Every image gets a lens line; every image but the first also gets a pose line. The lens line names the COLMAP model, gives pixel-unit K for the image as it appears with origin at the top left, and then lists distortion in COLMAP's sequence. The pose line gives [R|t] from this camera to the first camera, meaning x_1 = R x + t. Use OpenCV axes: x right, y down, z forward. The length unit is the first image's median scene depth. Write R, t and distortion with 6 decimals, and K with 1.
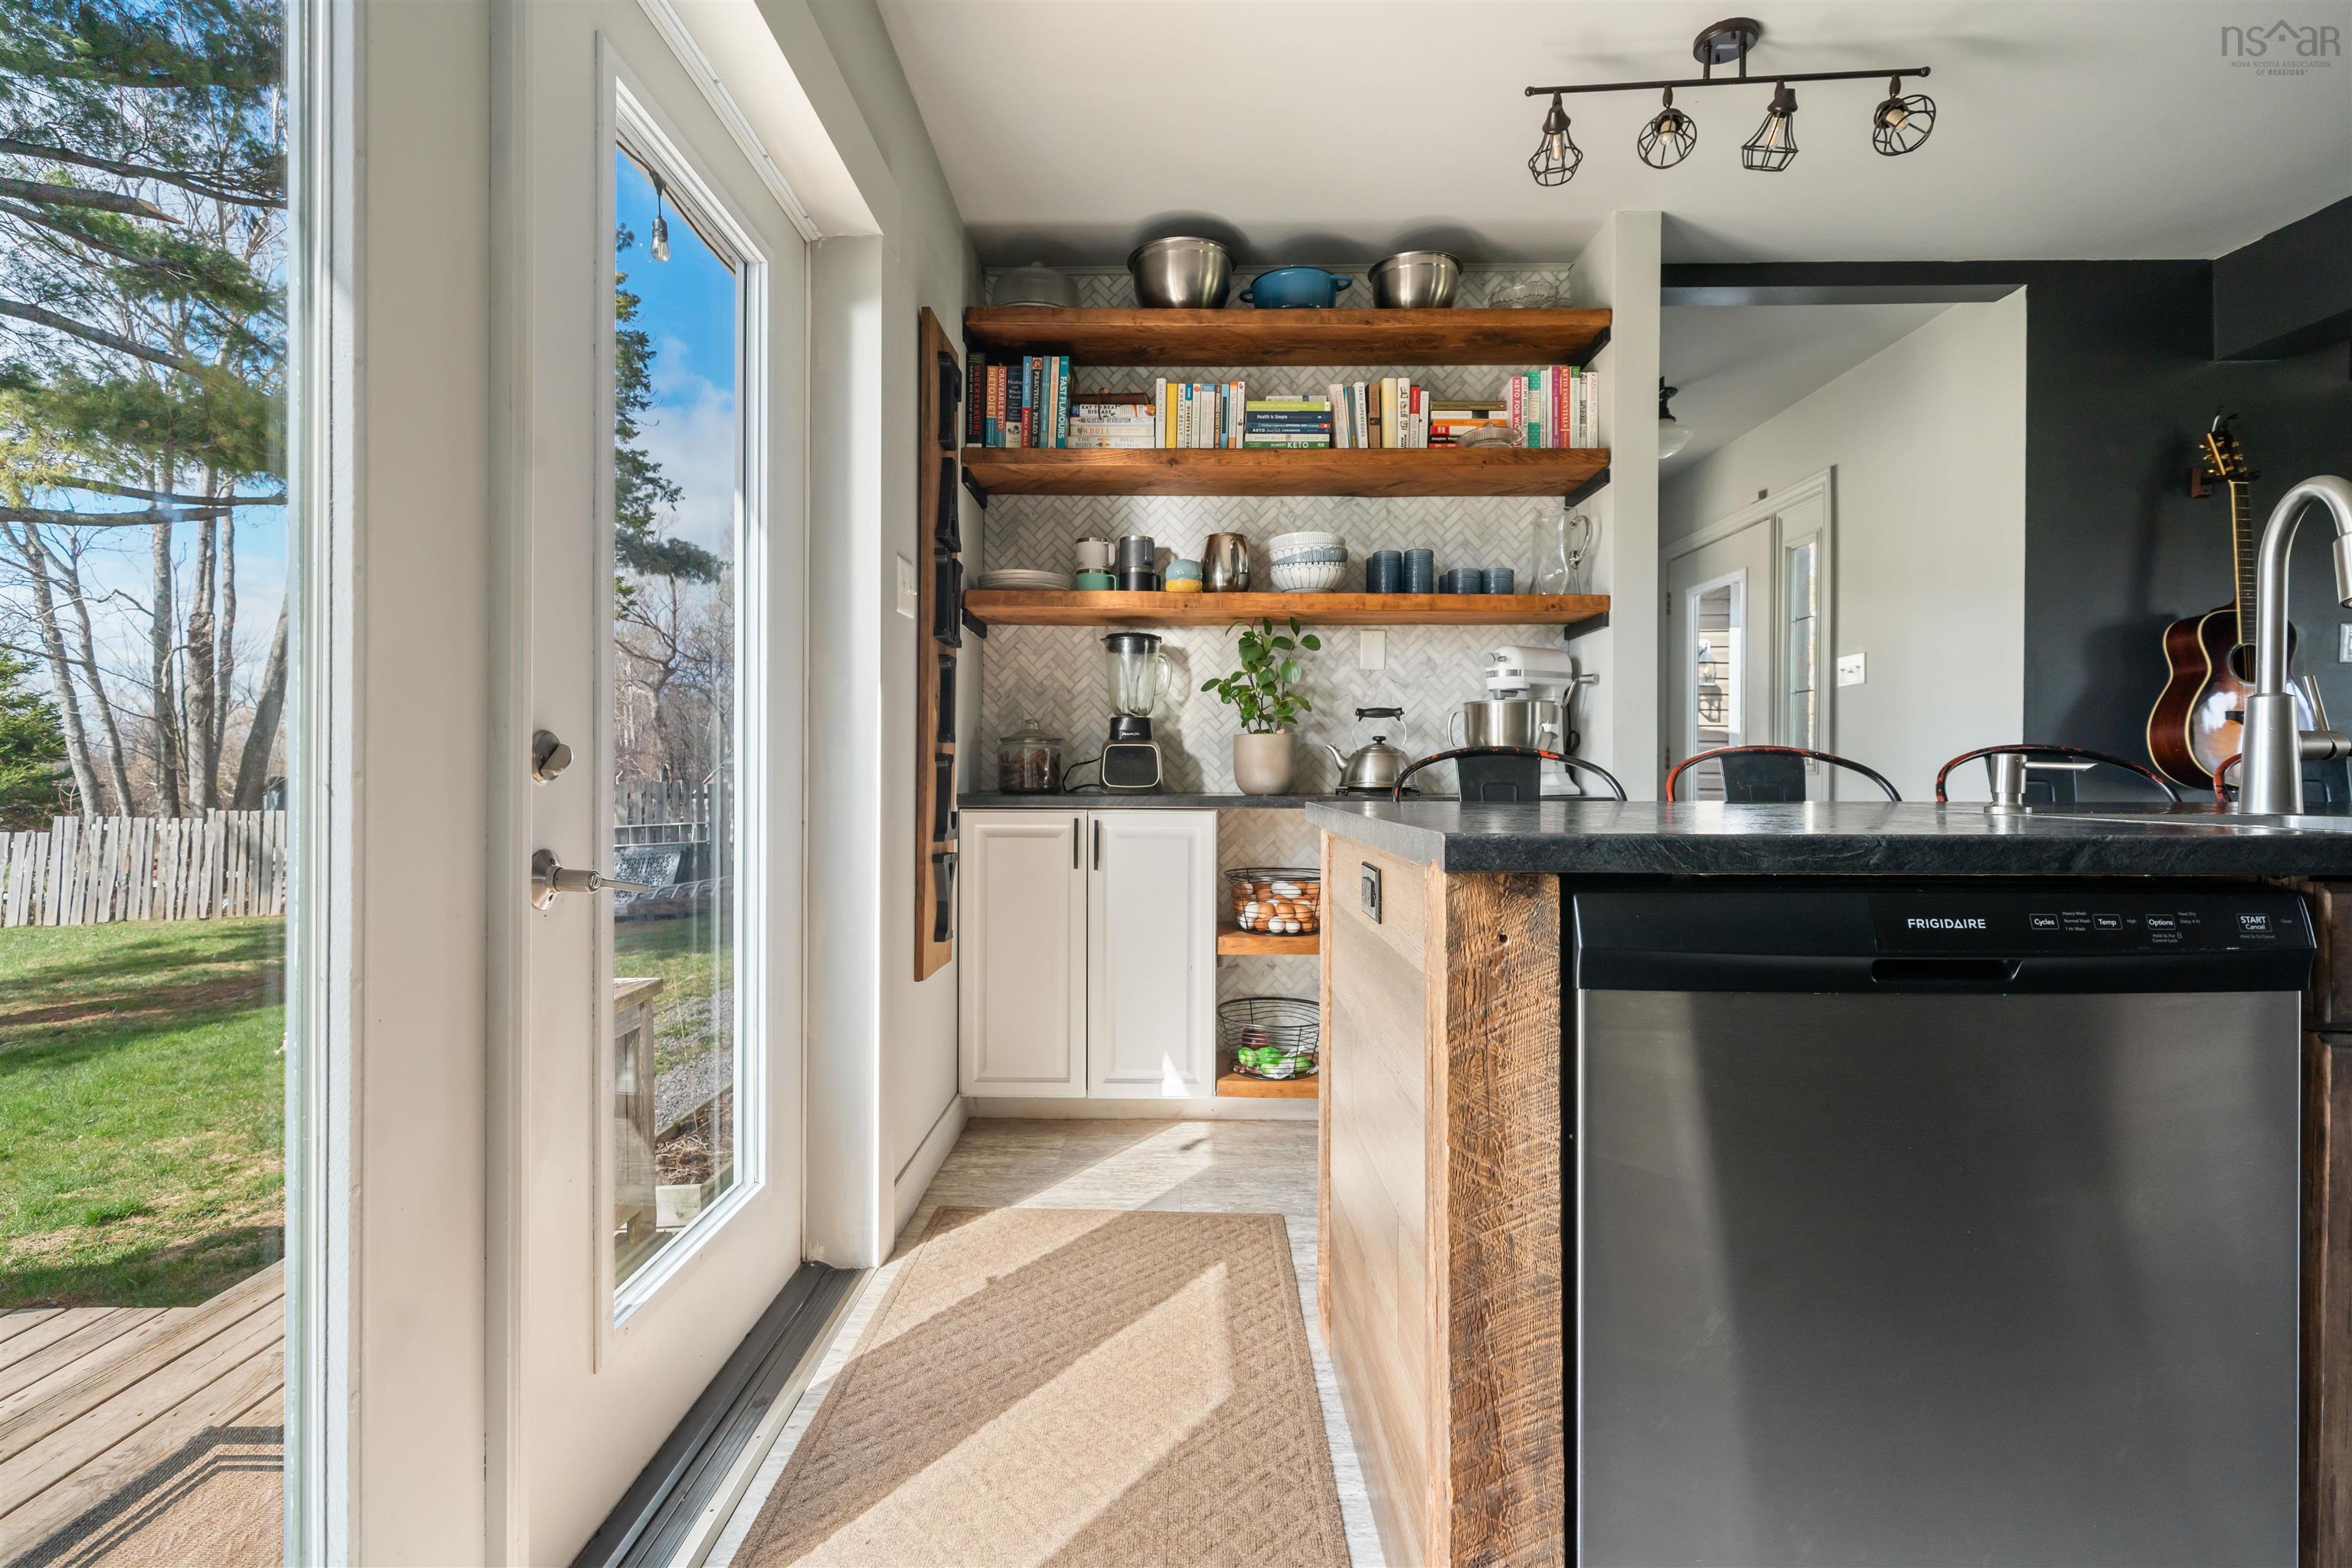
lens RADIAL K [[1054.1, 0, 1168.7], [0, 1054.1, 795.5], [0, 0, 1]] dist [-0.000945, -0.000183]
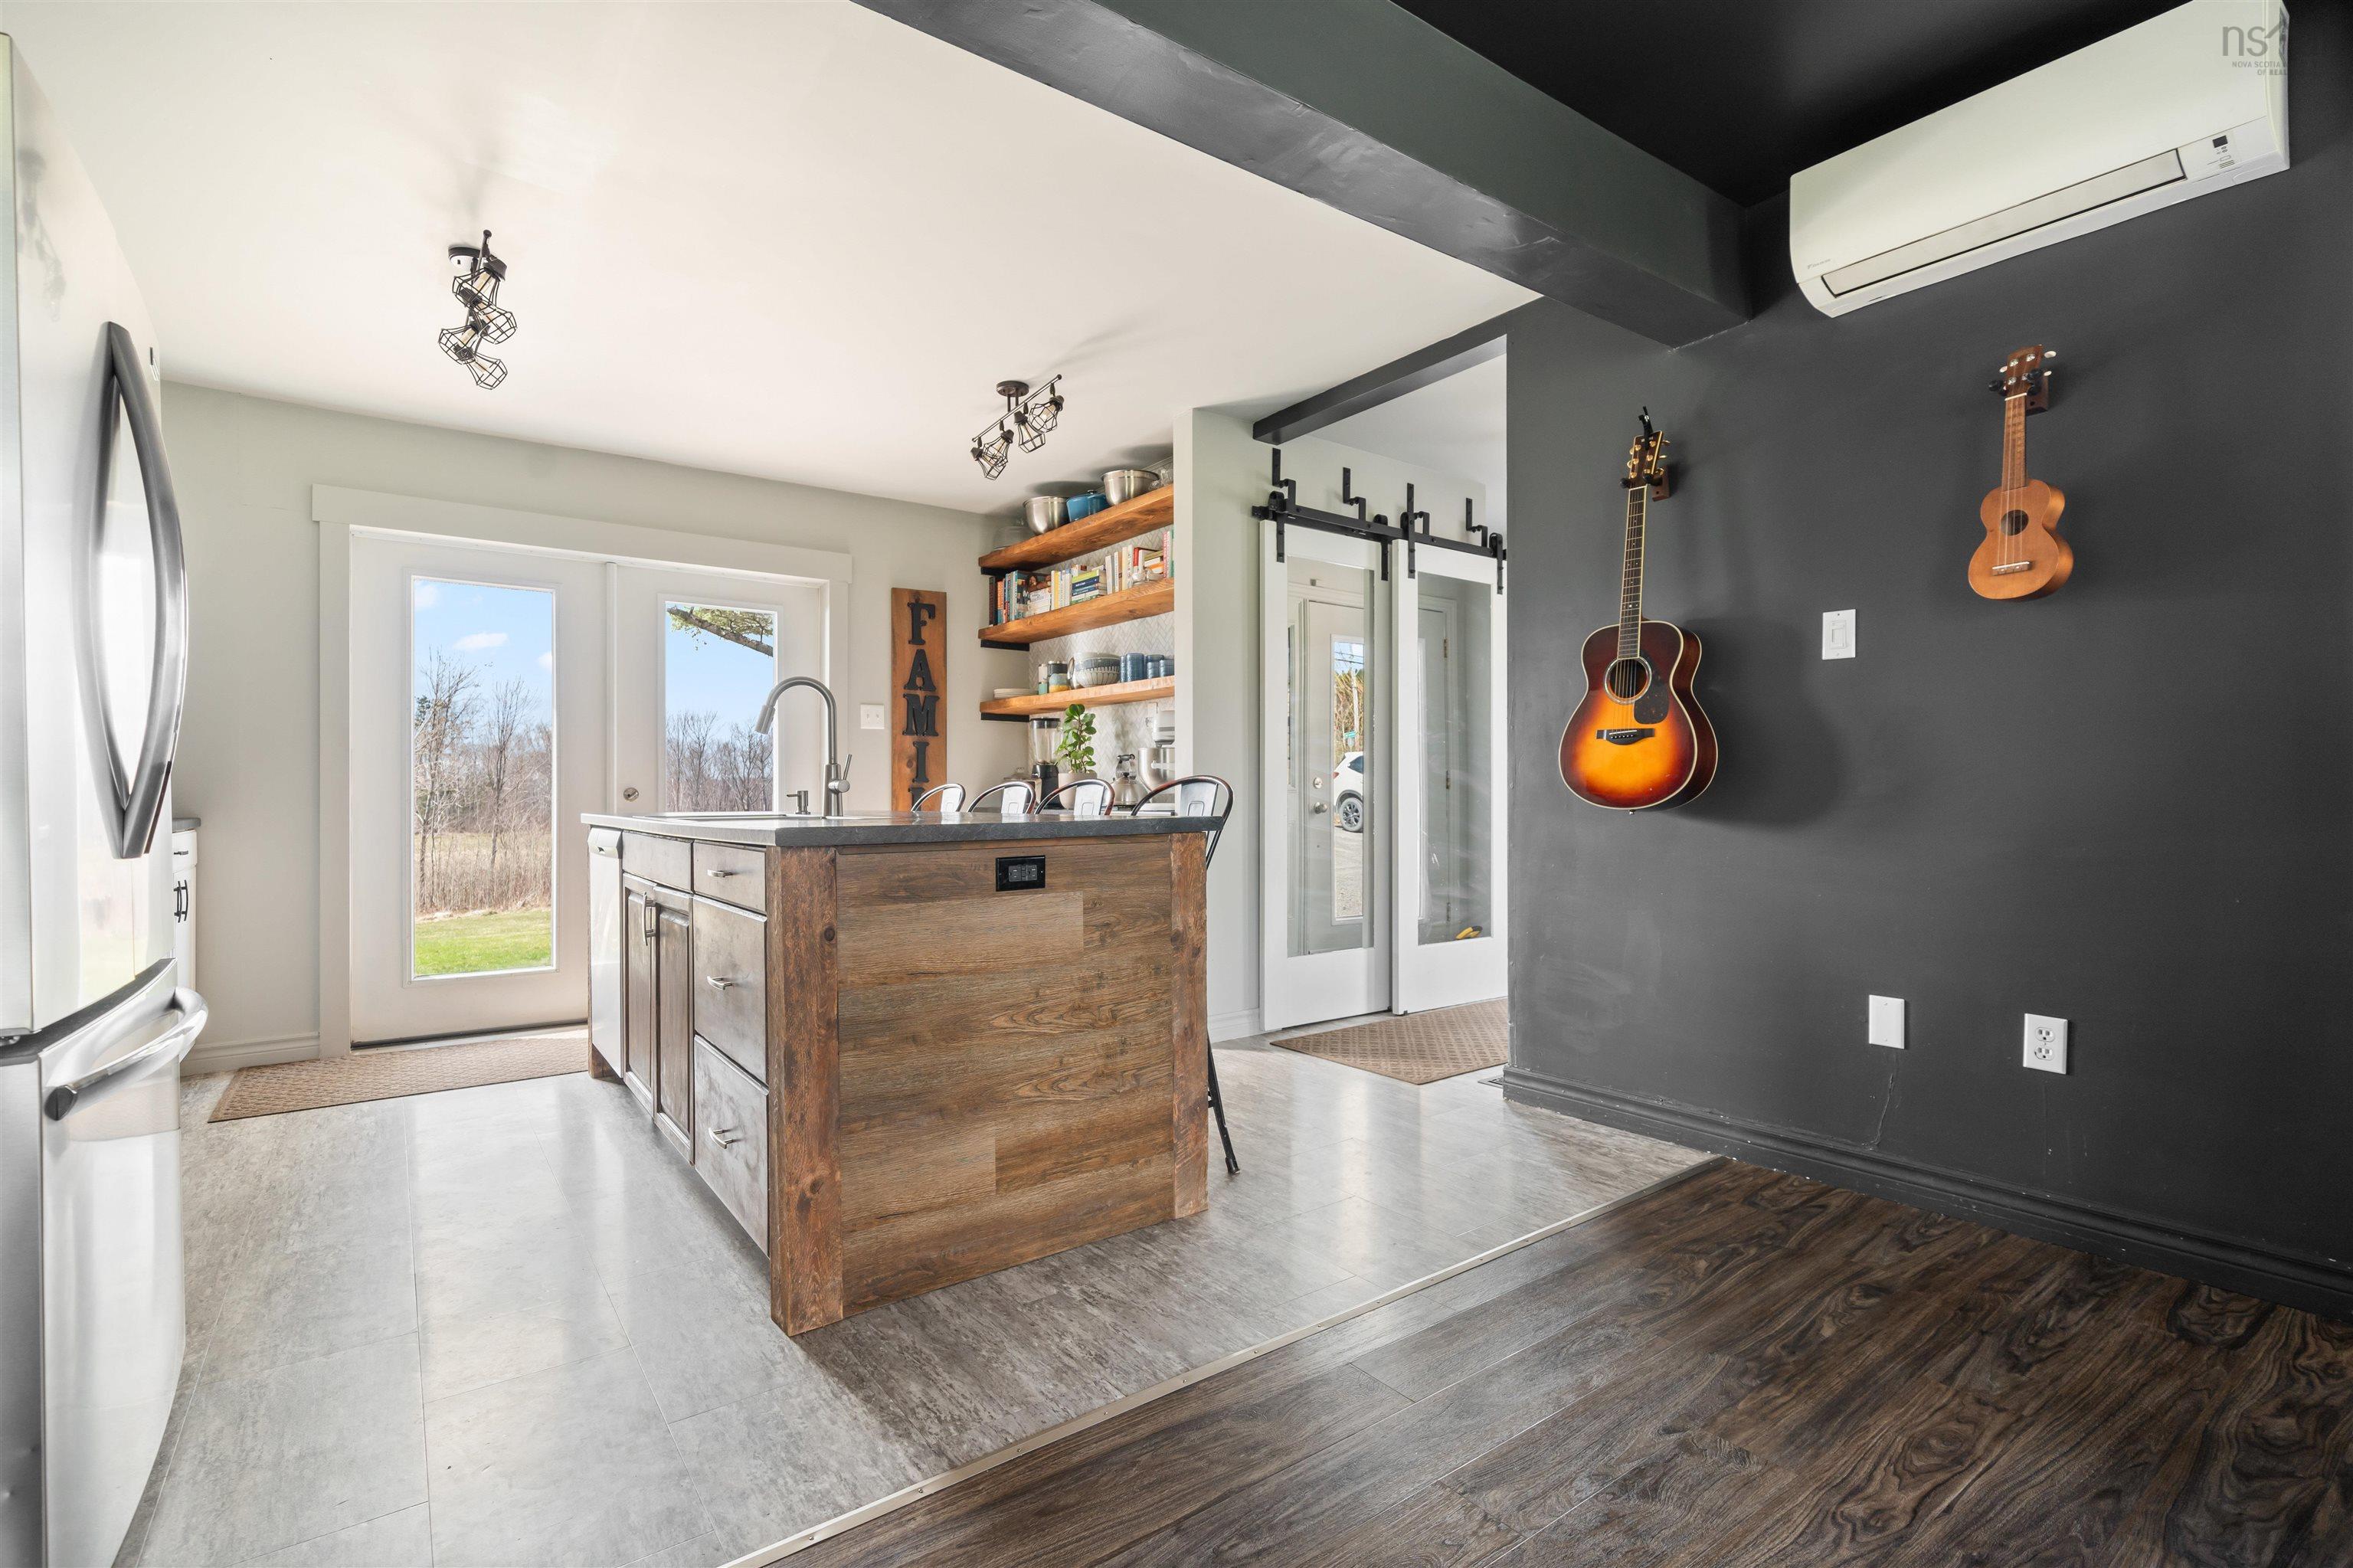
lens RADIAL K [[1095.4, 0, 1182.8], [0, 1095.4, 797.0], [0, 0, 1]] dist [-0.001956, -0.000784]
pose [[0.598564, -0.001881, -0.801073, 1.477201], [0.008265, 0.999959, 0.003828, -0.029983], [0.801033, -0.008912, 0.598554, 0.092078]]
